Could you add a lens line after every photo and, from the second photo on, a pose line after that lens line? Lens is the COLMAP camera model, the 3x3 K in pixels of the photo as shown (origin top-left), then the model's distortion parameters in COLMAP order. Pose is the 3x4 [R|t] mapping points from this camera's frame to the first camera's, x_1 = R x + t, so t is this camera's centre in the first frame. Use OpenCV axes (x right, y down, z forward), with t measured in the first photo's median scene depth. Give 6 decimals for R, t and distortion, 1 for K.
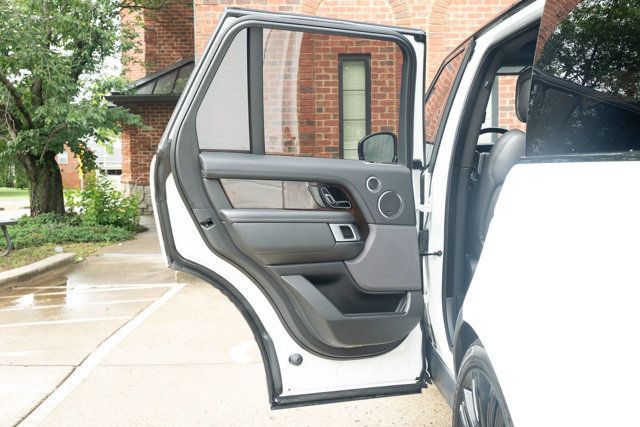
lens RADIAL K [[686.3, 0, 317.1], [0, 686.3, 213.0], [0, 0, 1]] dist [0.018485, 0.000000]
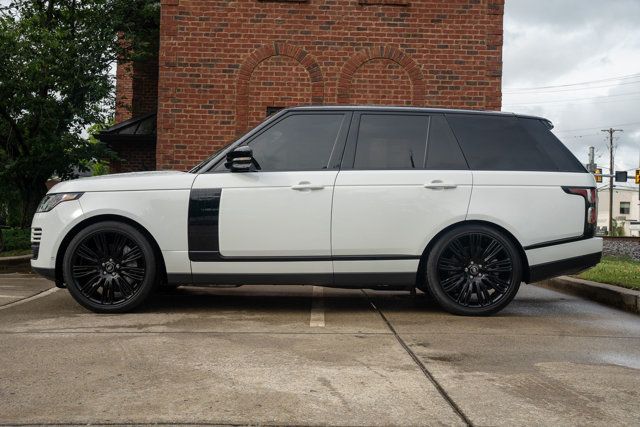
lens RADIAL K [[736.1, 0, 323.5], [0, 736.1, 212.1], [0, 0, 1]] dist [0.059350, 0.000000]
pose [[0.999139, 0.037335, -0.018116, 0.137608], [-0.038673, 0.996029, -0.080189, 0.059322], [0.015050, 0.080820, 0.996615, -0.297497]]
